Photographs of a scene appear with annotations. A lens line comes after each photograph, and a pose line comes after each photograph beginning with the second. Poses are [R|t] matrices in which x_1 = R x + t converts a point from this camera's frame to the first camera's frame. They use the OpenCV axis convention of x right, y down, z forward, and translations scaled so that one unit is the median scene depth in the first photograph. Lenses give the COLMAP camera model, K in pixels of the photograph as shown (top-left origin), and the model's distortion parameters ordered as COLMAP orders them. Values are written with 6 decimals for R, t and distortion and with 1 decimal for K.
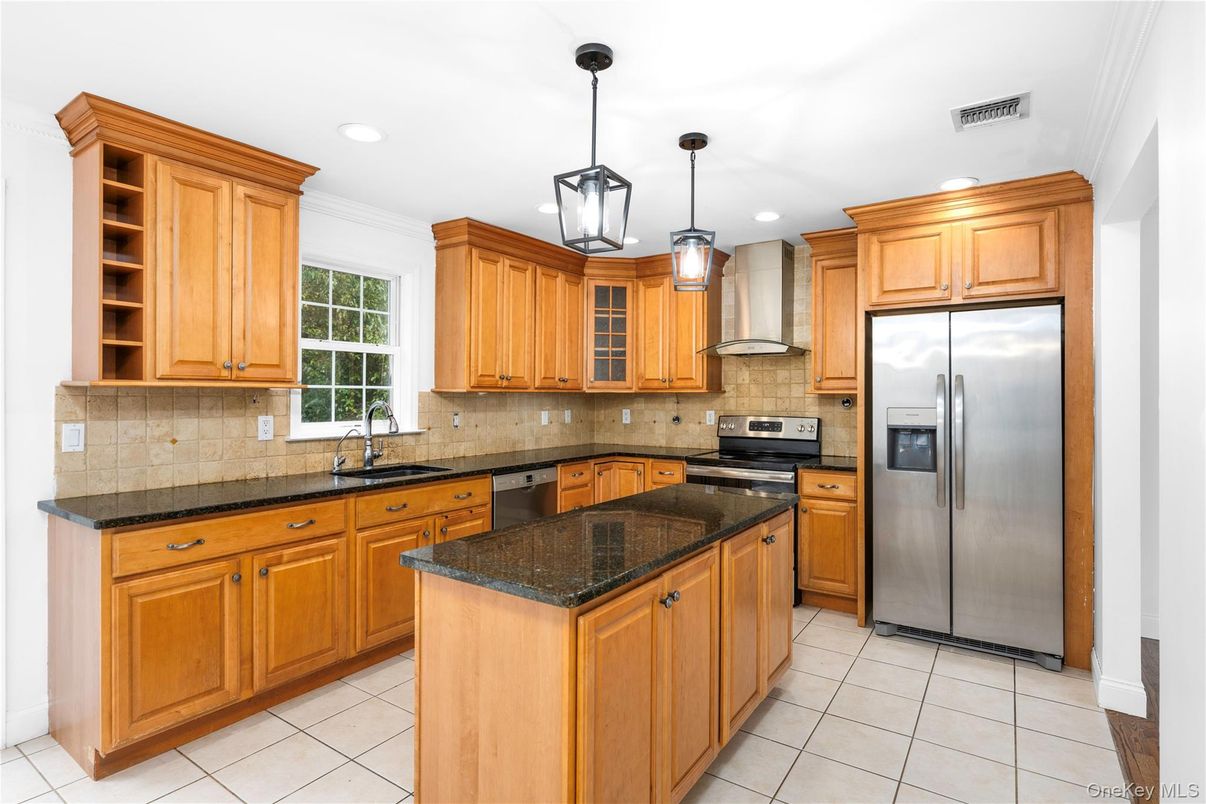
lens RADIAL K [[599.5, 0, 603.0], [0, 599.5, 402.0], [0, 0, 1]] dist [0.000396, -0.000121]
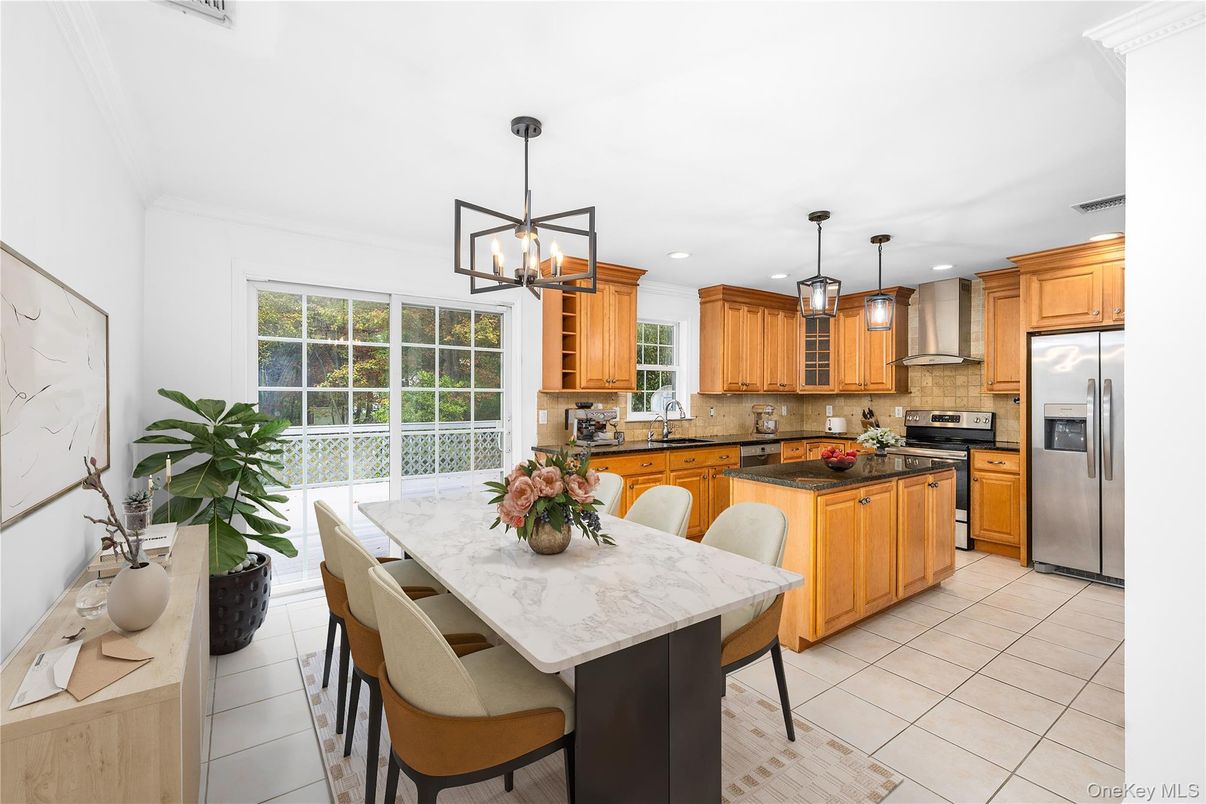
lens RADIAL K [[509.5, 0, 603.0], [0, 509.5, 402.0], [0, 0, 1]] dist [-0.001461, -0.000324]
pose [[0.934214, 0.000203, -0.356712, -0.039998], [0.000183, 0.999999, 0.001050, 0.003427], [0.356712, -0.001046, 0.934214, -0.372766]]
